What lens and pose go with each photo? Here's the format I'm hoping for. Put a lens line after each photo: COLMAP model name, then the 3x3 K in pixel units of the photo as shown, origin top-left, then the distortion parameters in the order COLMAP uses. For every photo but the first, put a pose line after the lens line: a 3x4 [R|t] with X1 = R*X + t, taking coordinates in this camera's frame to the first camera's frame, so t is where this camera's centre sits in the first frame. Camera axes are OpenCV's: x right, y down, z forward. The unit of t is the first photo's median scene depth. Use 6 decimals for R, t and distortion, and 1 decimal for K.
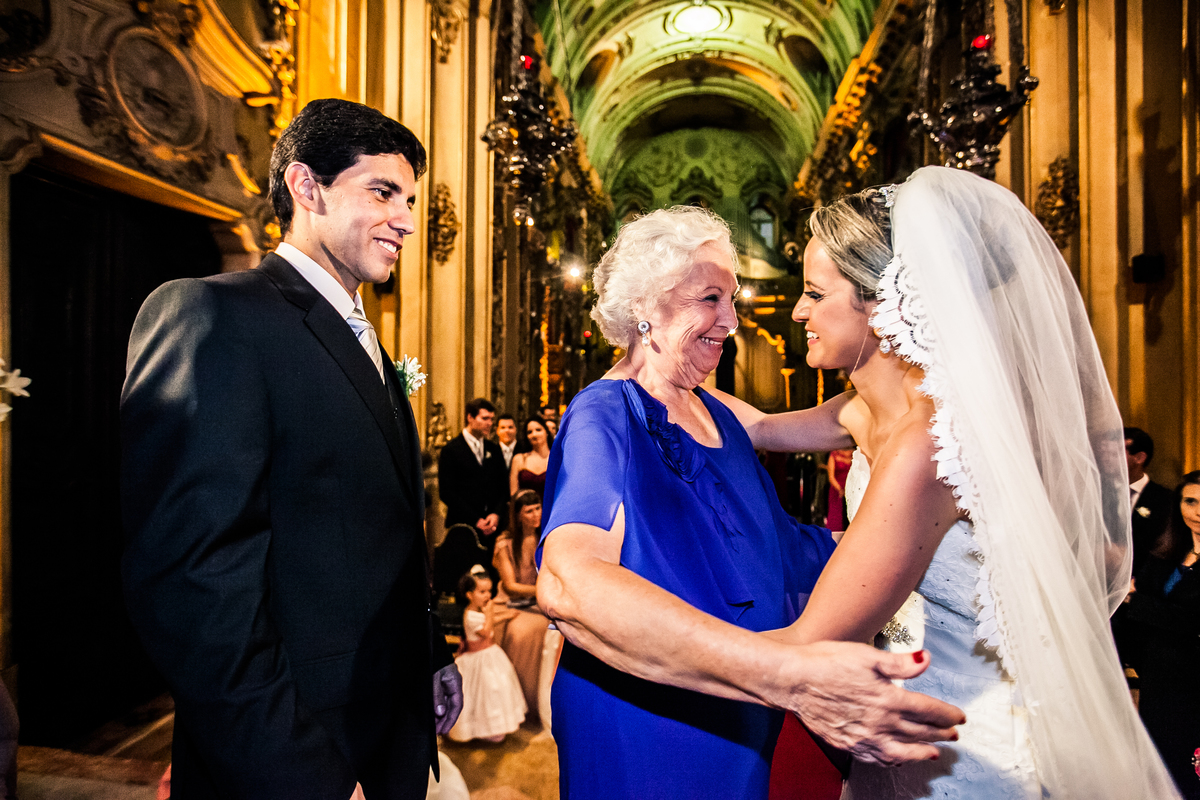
lens RADIAL K [[564.9, 0, 600.9], [0, 564.9, 400.0], [0, 0, 1]] dist [-0.018135, 0.000145]
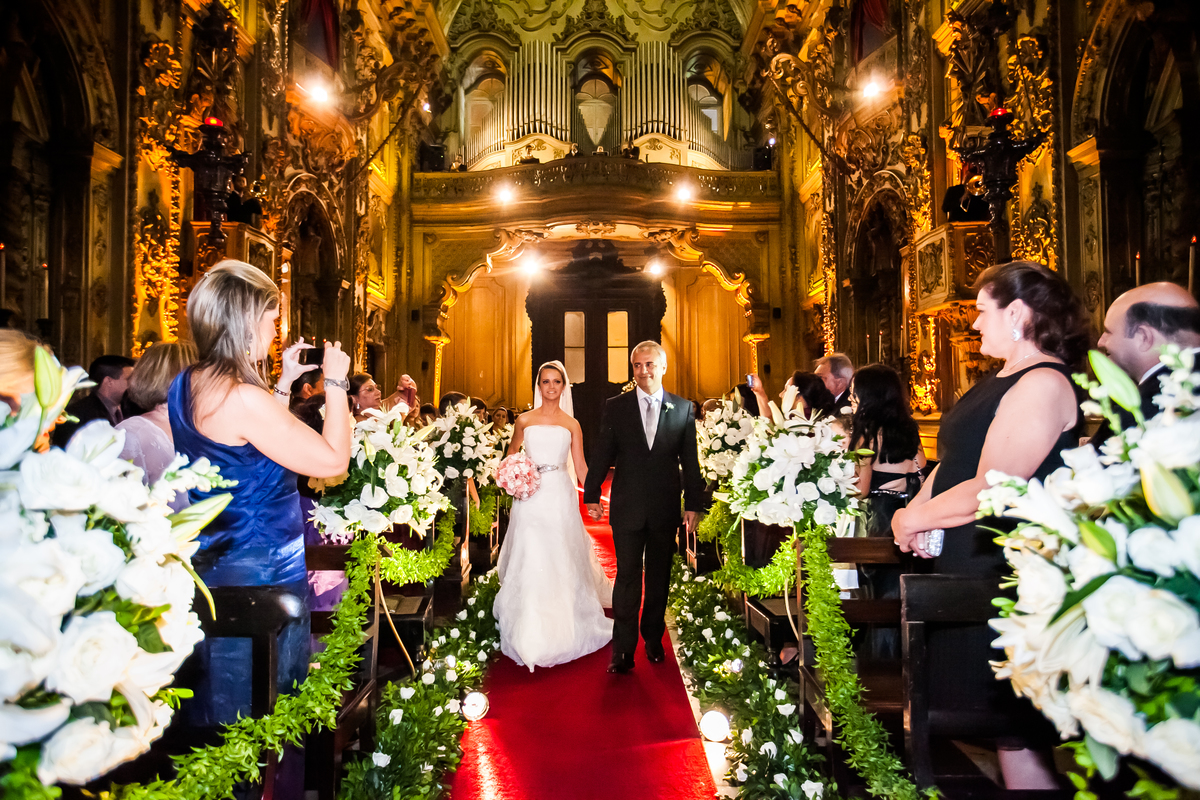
lens RADIAL K [[715.4, 0, 597.6], [0, 715.4, 400.6], [0, 0, 1]] dist [0.003399, 0.003276]
pose [[0.987791, -0.003188, 0.155749, 0.056462], [0.006093, 0.999816, -0.018179, 0.019144], [-0.155663, 0.018906, 0.987629, 0.277168]]
